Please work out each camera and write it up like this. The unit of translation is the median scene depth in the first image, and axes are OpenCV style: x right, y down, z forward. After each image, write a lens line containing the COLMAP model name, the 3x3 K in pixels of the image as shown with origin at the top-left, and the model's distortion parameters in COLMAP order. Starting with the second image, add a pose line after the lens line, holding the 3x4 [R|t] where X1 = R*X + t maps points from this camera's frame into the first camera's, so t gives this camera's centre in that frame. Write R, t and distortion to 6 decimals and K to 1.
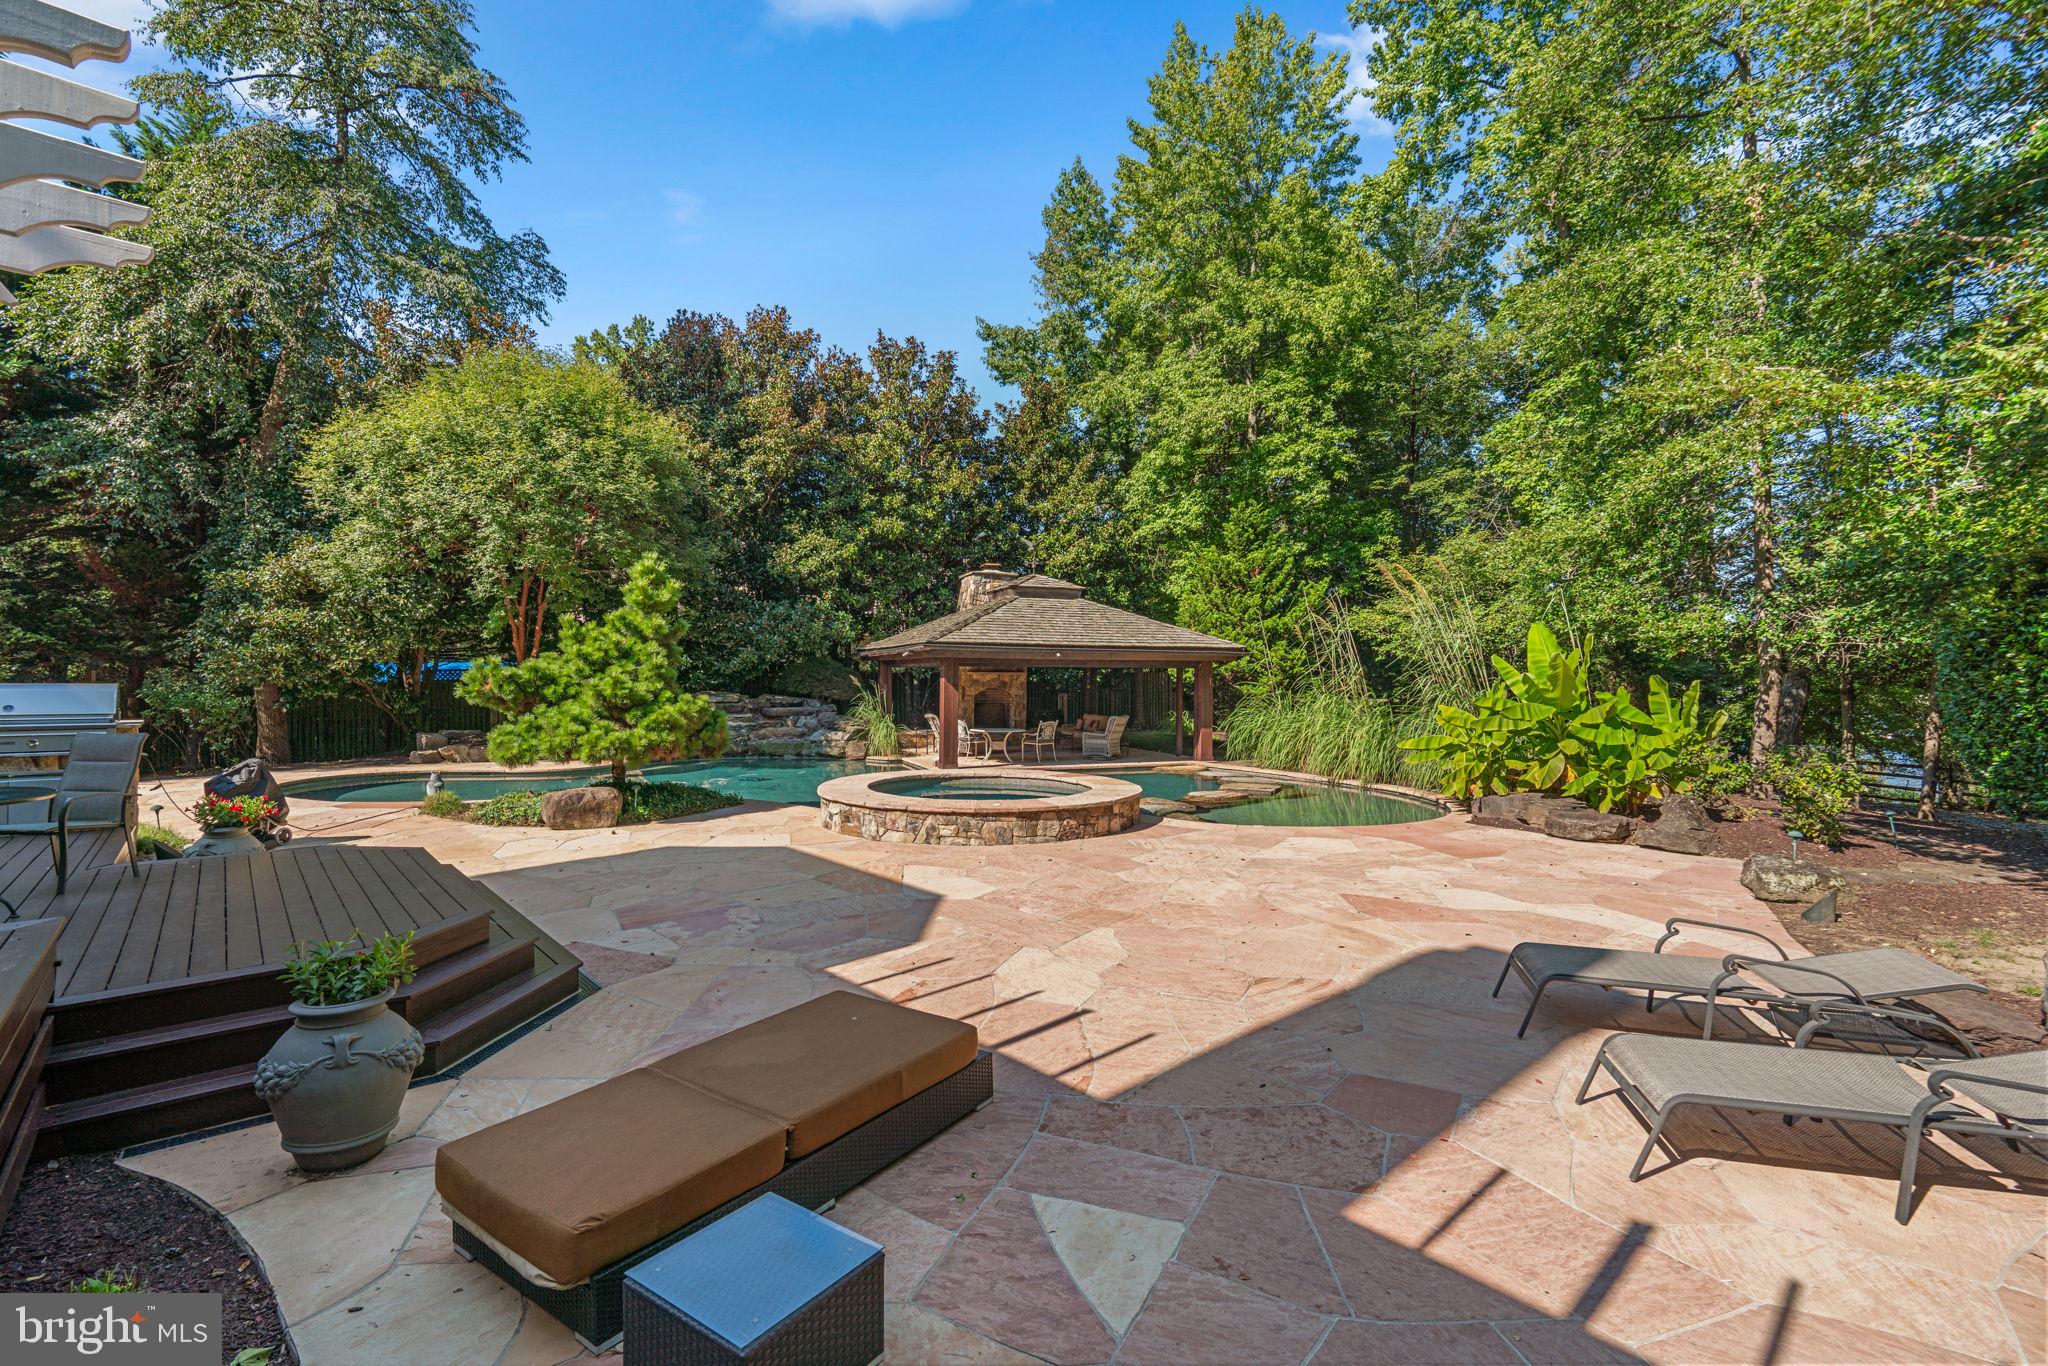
lens RADIAL K [[906.1, 0, 1024.0], [0, 906.1, 683.0], [0, 0, 1]] dist [-0.000736, -0.000097]
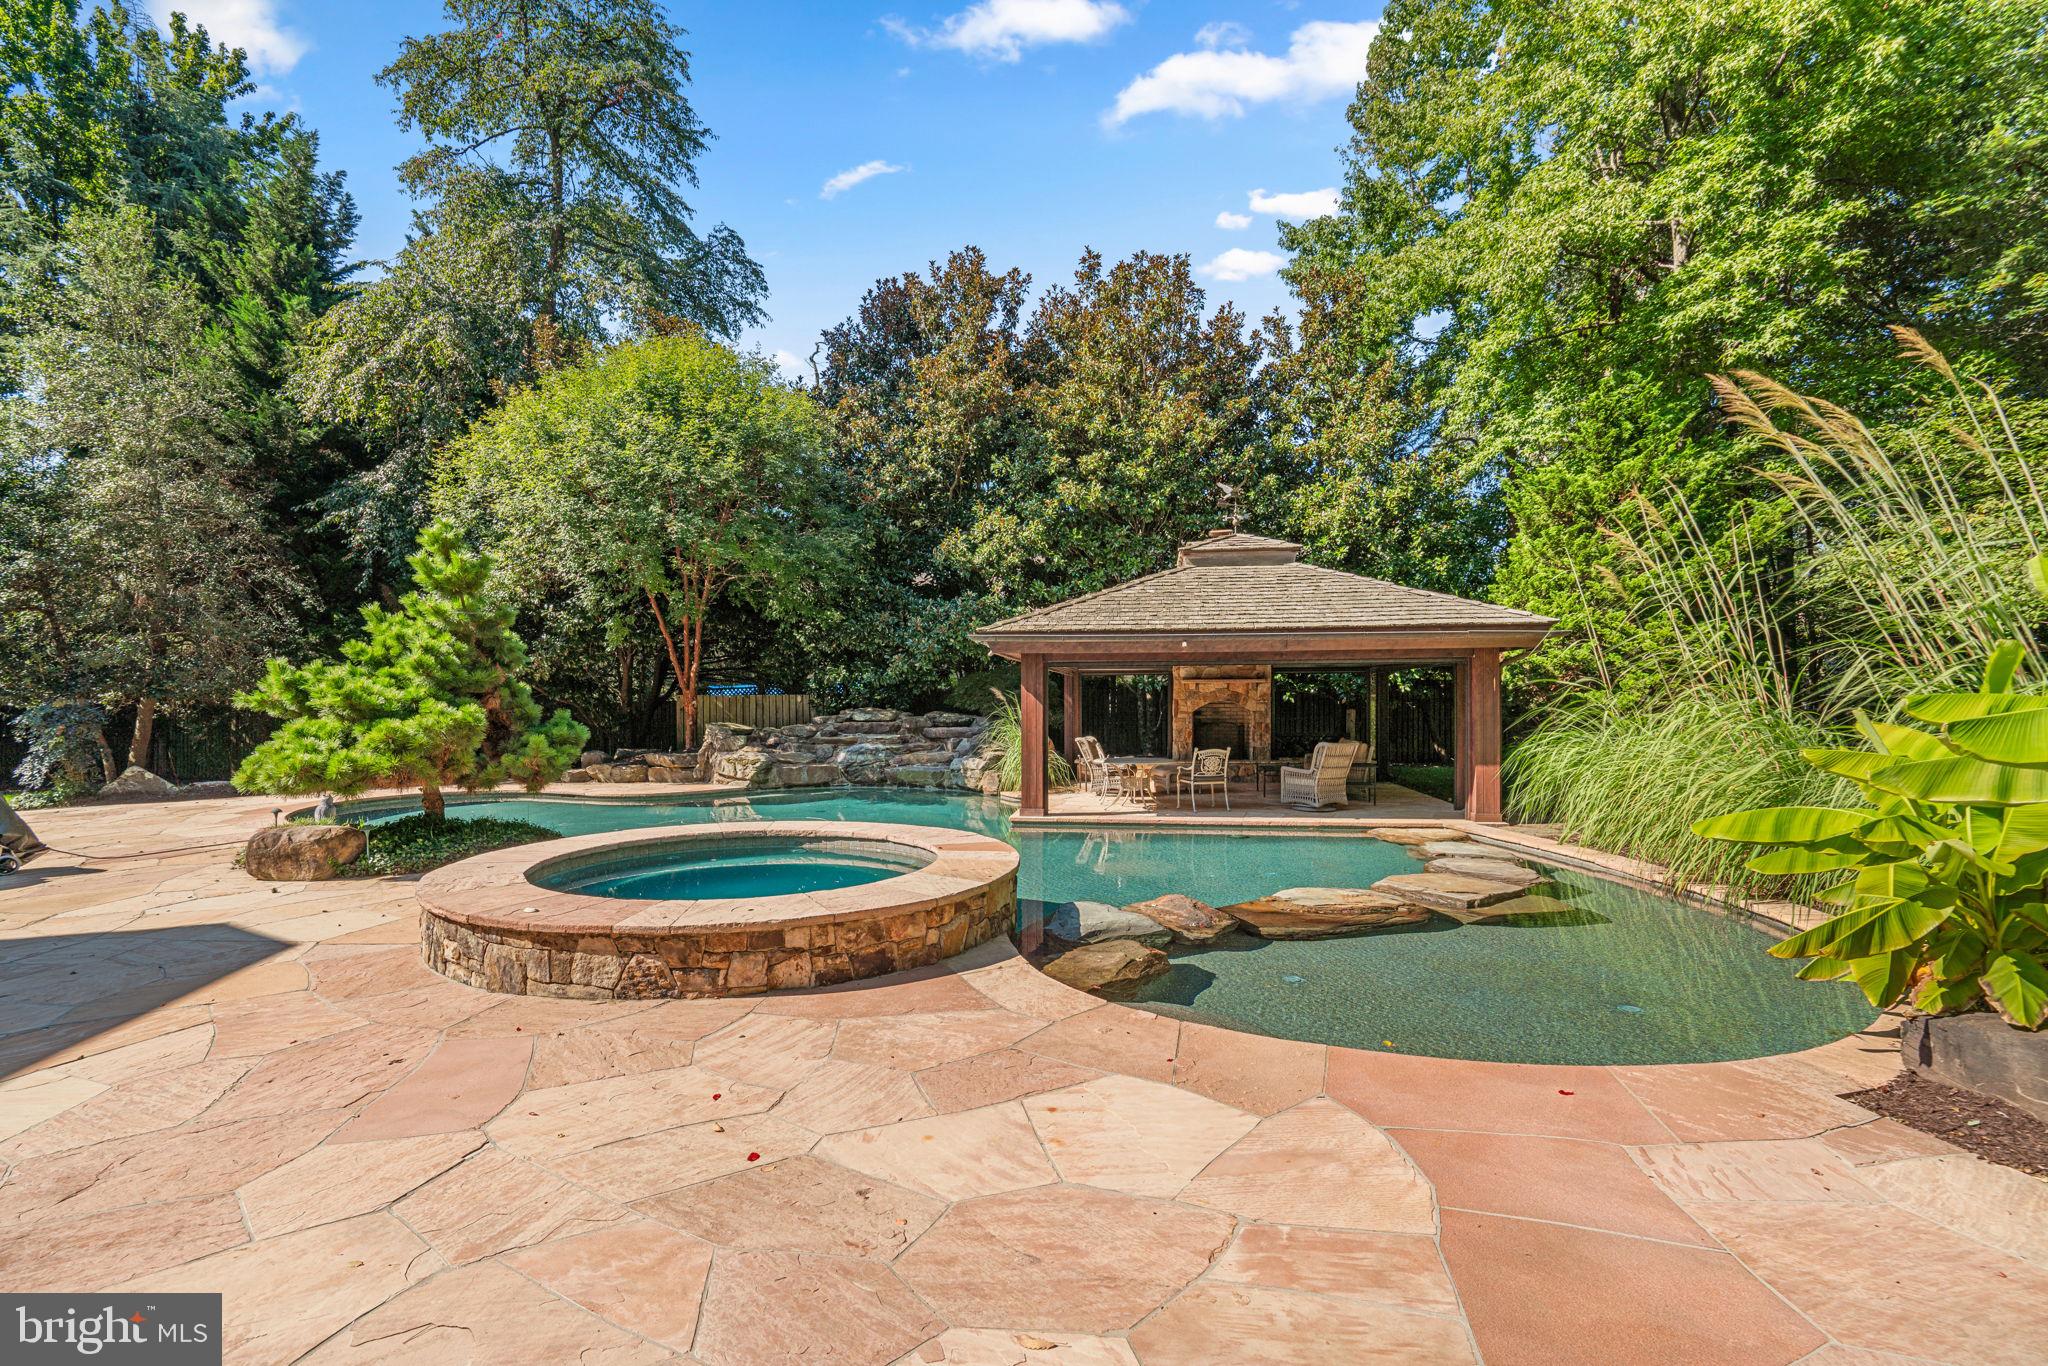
lens RADIAL K [[925.5, 0, 1022.9], [0, 925.5, 713.4], [0, 0, 1]] dist [-0.001714, -0.000736]
pose [[0.875238, -0.003803, -0.483678, 0.193426], [0.006886, 0.999966, 0.004597, 0.010634], [0.483644, -0.007354, 0.875234, 0.290131]]
